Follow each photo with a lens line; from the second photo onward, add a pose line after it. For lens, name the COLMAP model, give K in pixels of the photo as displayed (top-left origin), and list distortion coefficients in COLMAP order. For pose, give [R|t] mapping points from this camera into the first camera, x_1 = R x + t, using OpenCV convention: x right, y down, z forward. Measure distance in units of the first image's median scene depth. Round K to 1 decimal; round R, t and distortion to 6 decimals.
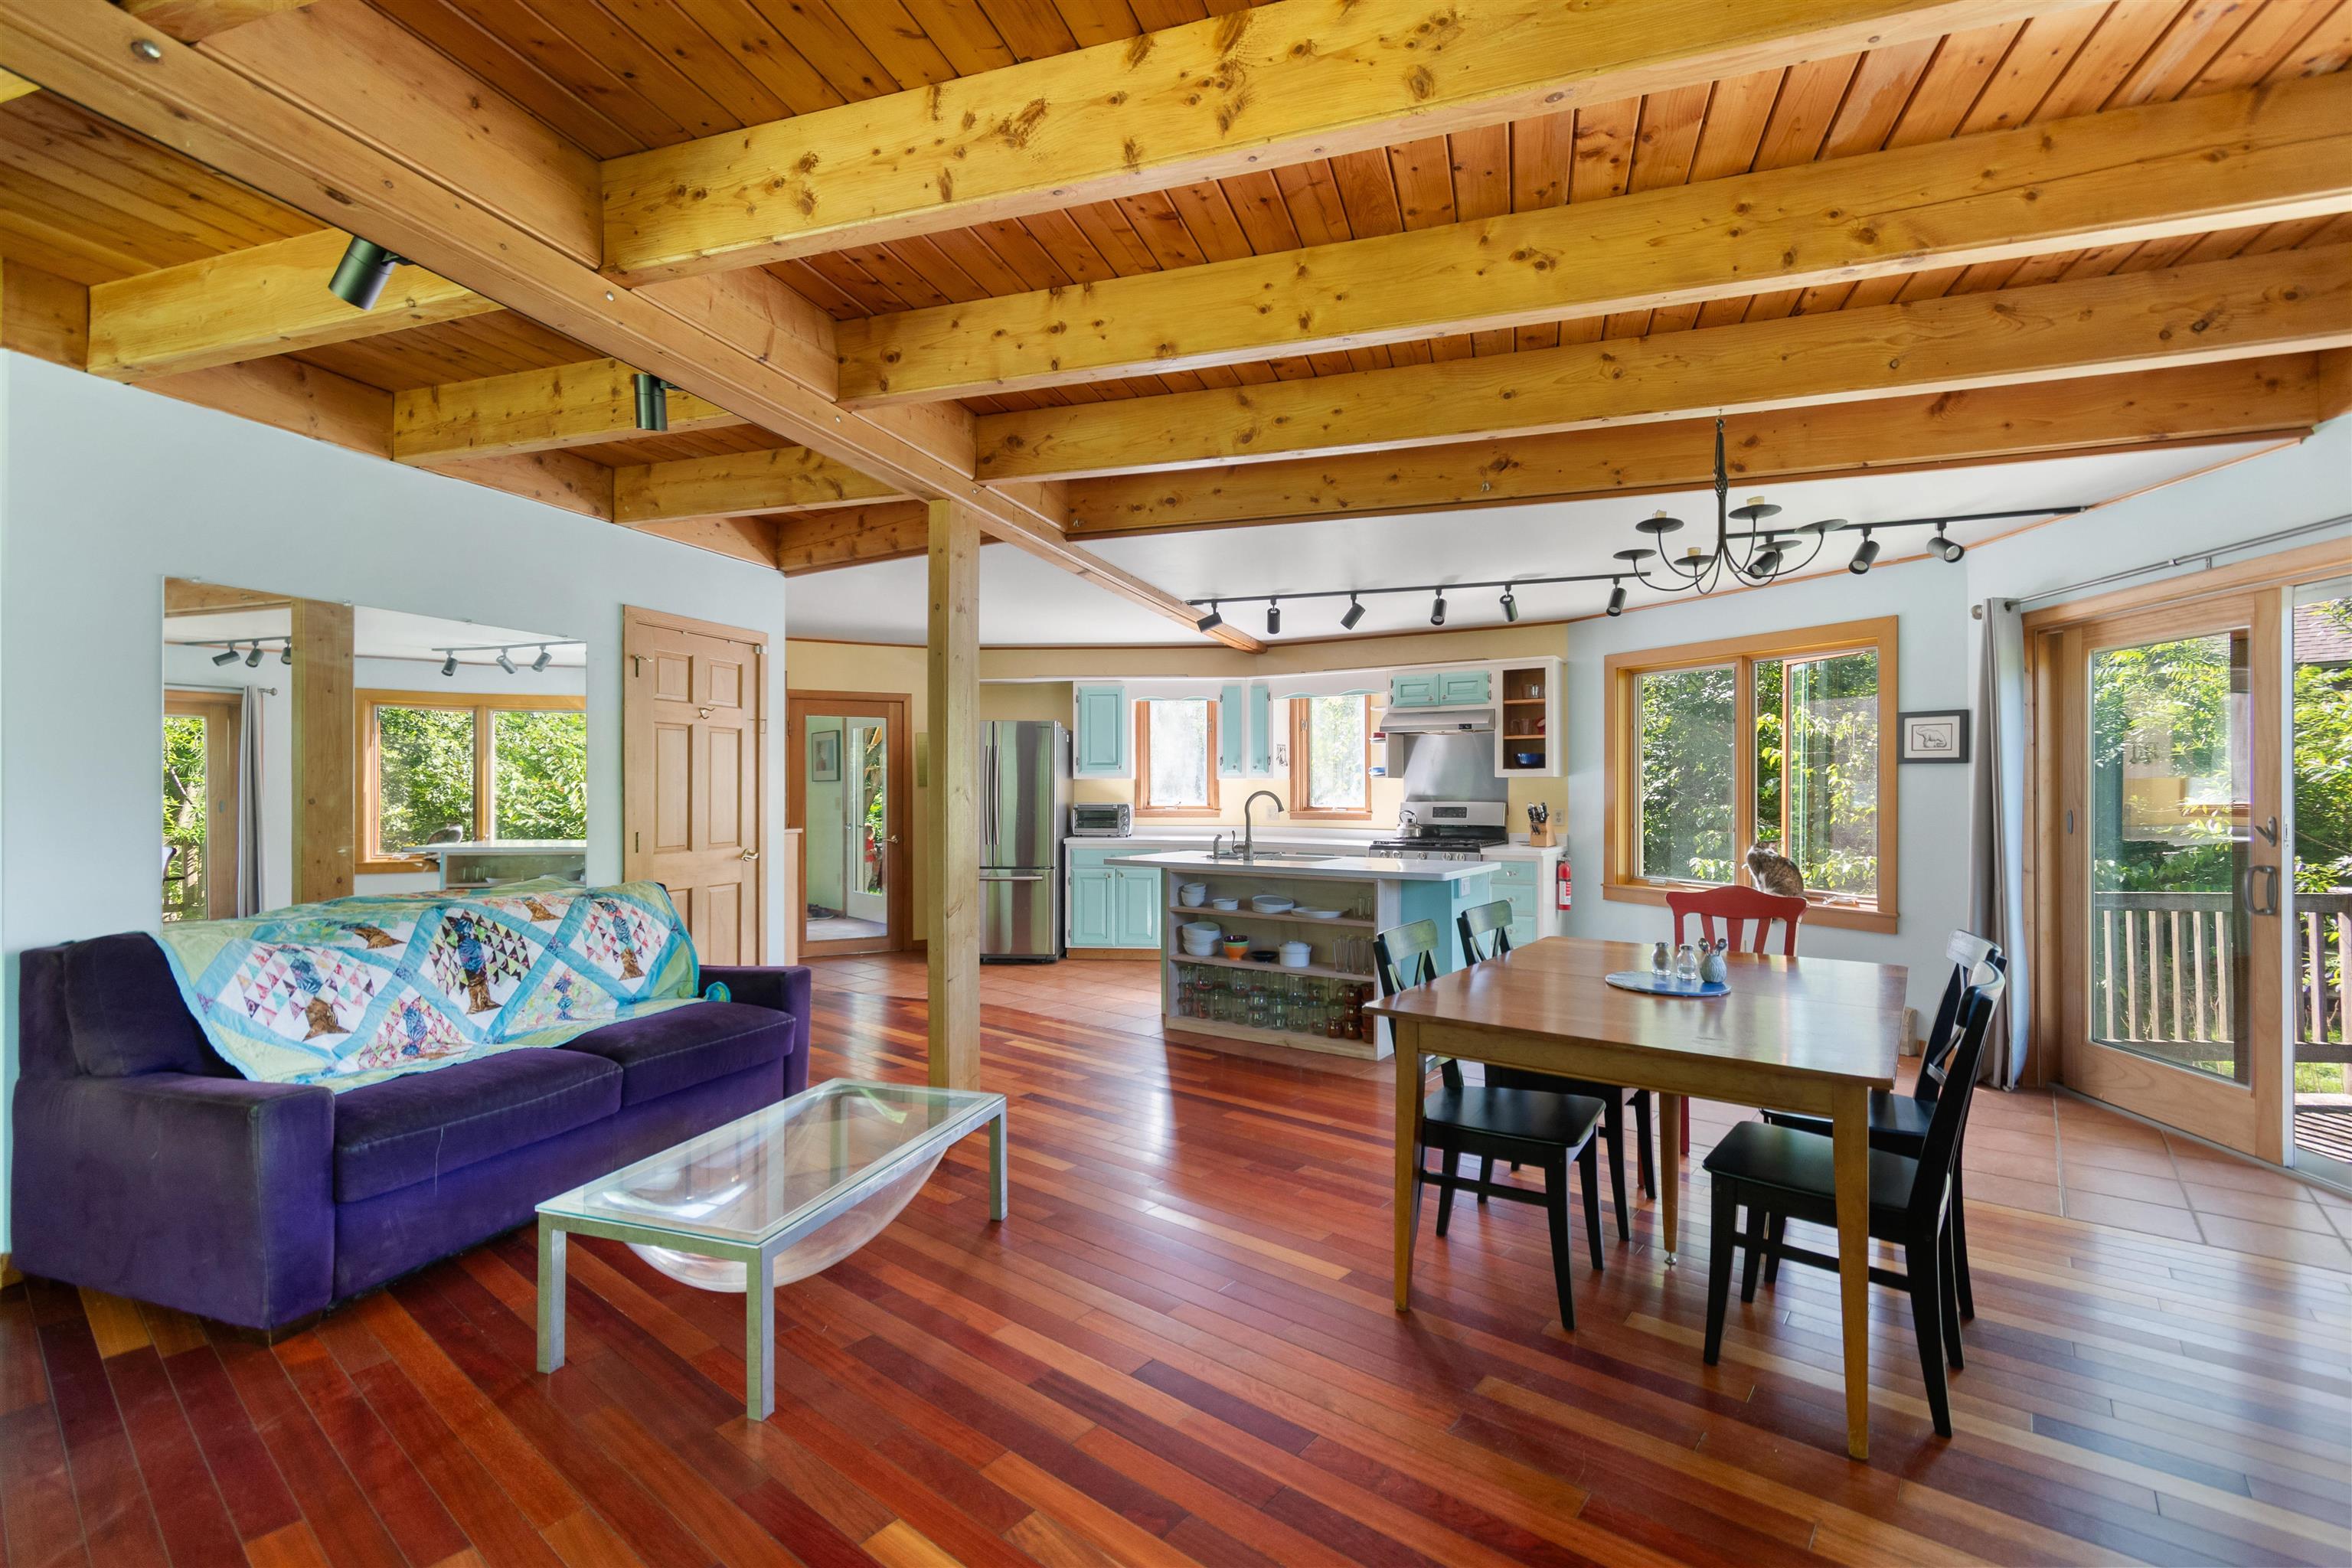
lens RADIAL K [[1030.5, 0, 1188.4], [0, 1030.5, 785.6], [0, 0, 1]] dist [0.000058, -0.000265]
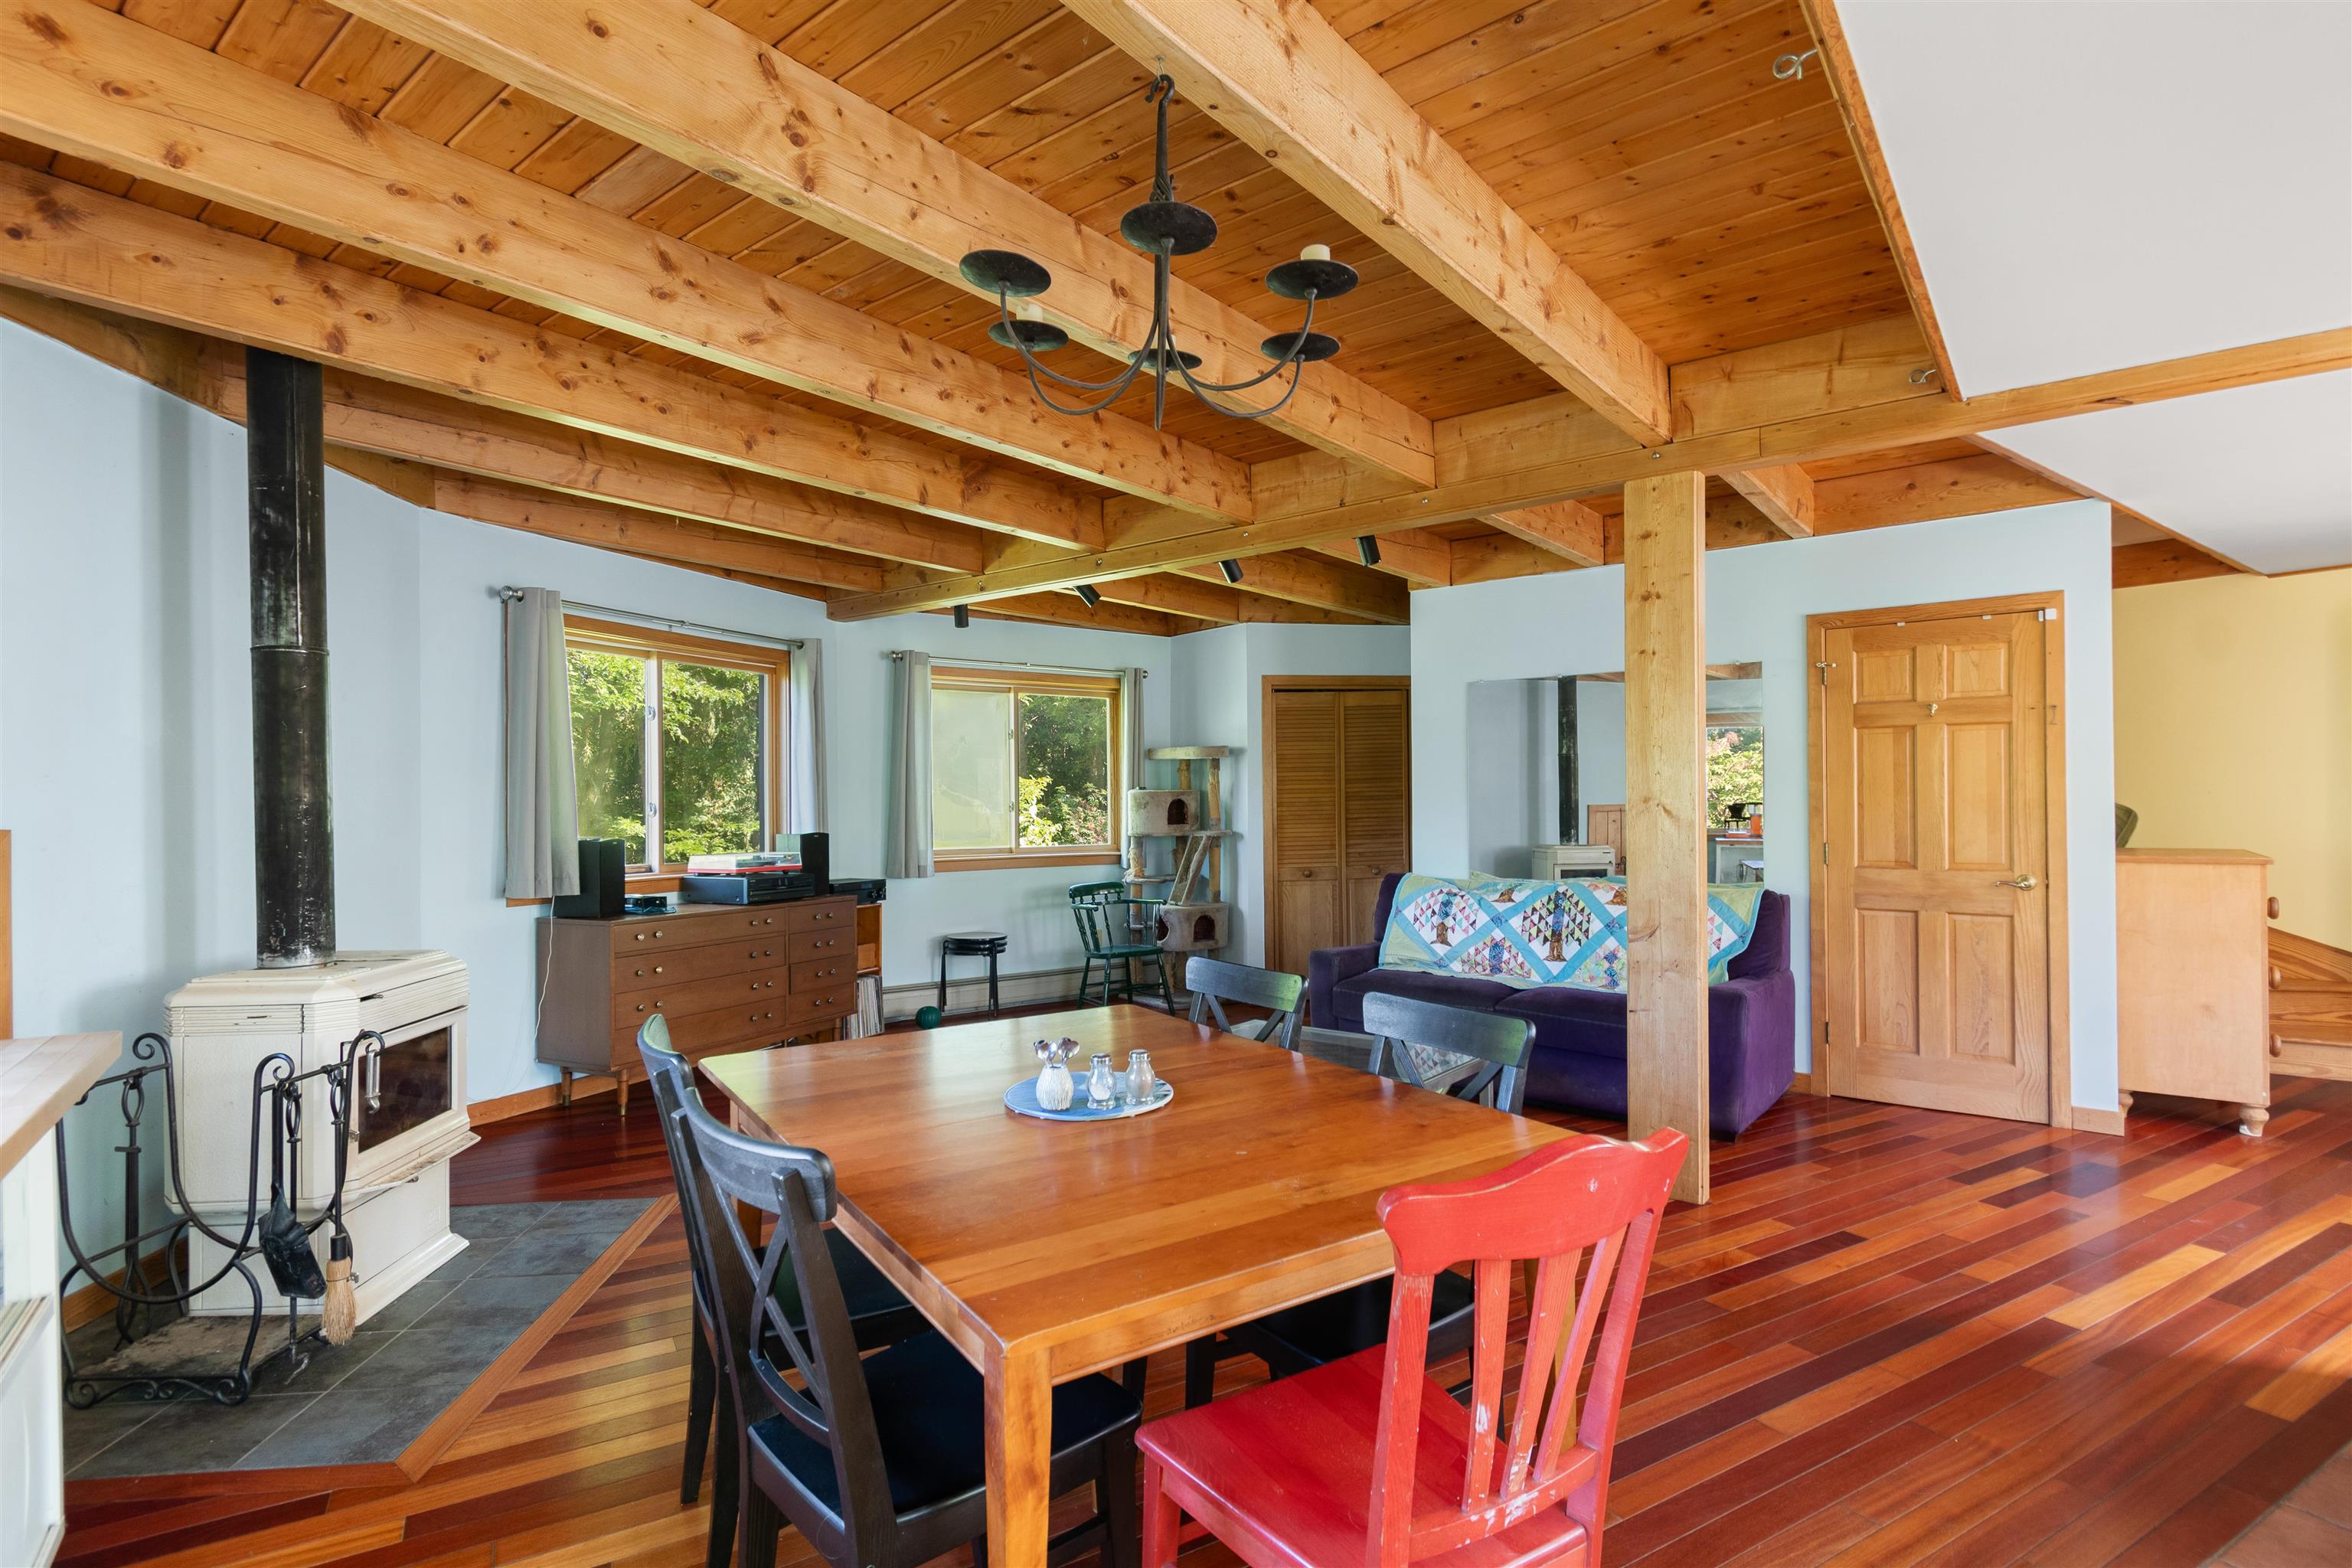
lens RADIAL K [[1149.0, 0, 1183.0], [0, 1149.0, 796.5], [0, 0, 1]] dist [-0.001726, -0.001026]
pose [[-0.349788, -0.001560, -0.936828, 0.474509], [0.008229, 0.999955, -0.004737, 0.000834], [0.936793, -0.009366, -0.349759, 0.545975]]
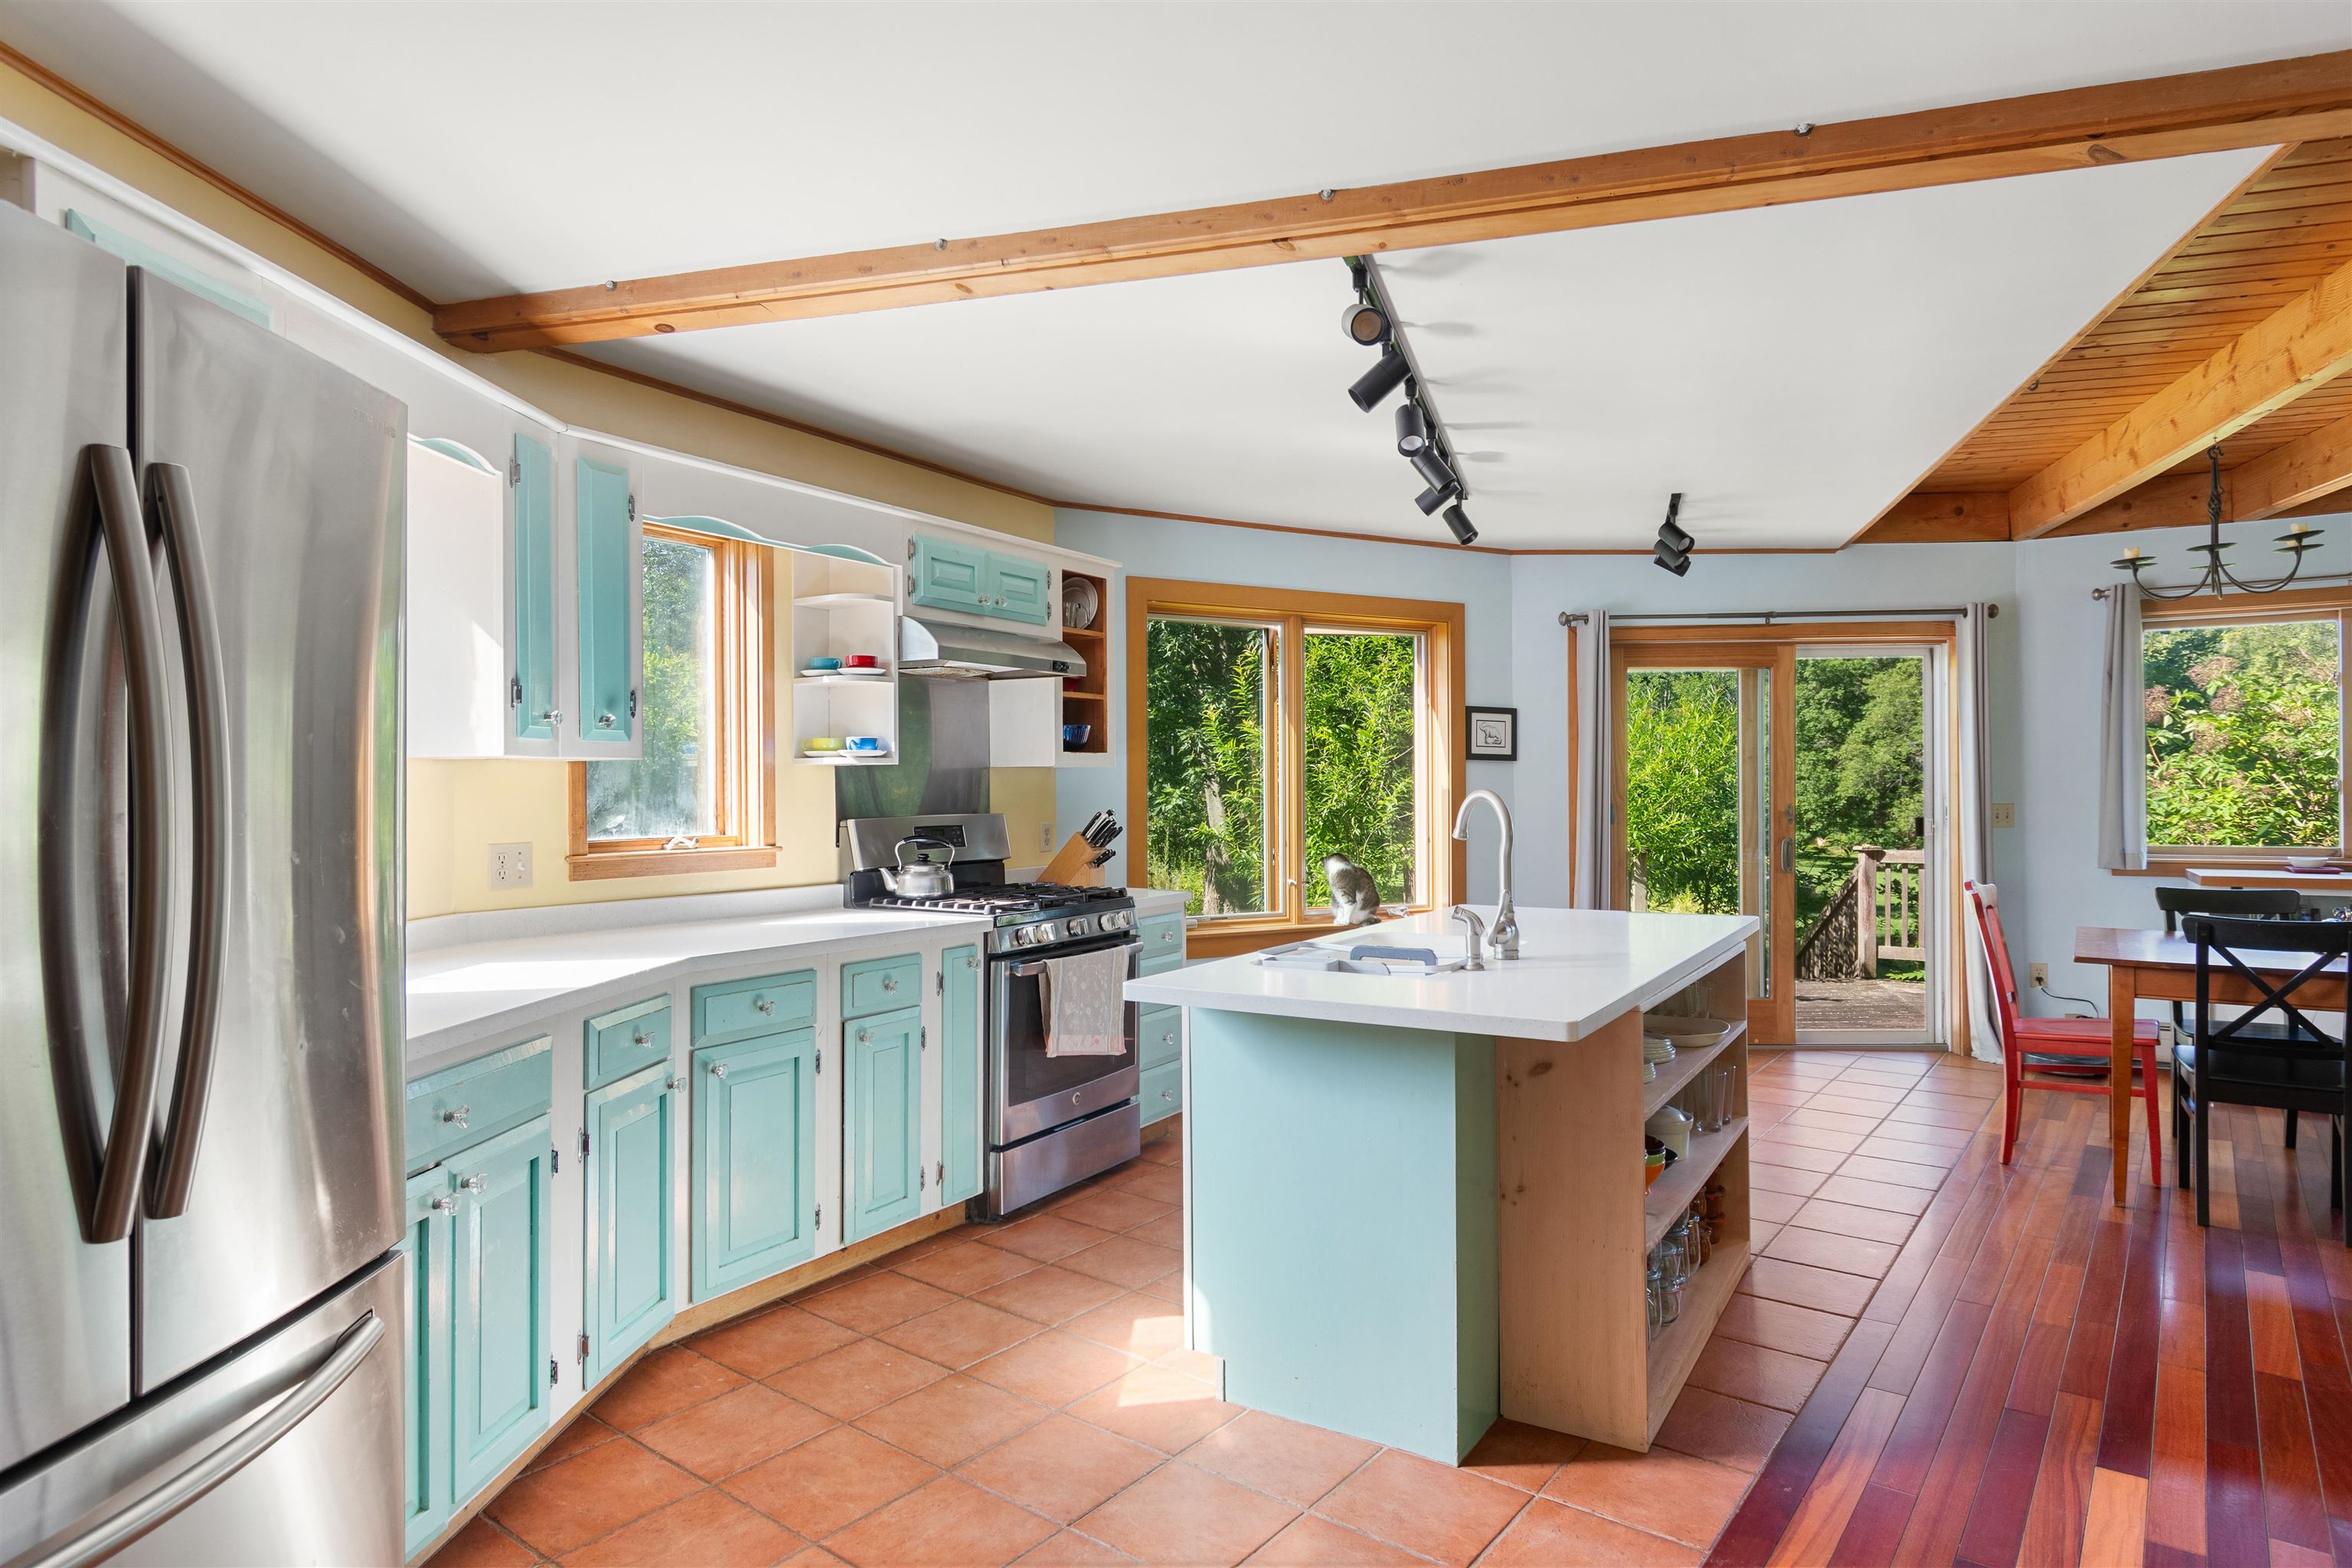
lens RADIAL K [[1318.7, 0, 1184.3], [0, 1318.7, 782.5], [0, 0, 1]] dist [0.000847, -0.002705]
pose [[-0.019559, 0.003796, 0.999801, -0.396196], [0.001632, 0.999992, -0.003764, 0.003072], [-0.999807, 0.001558, -0.019565, 0.966858]]
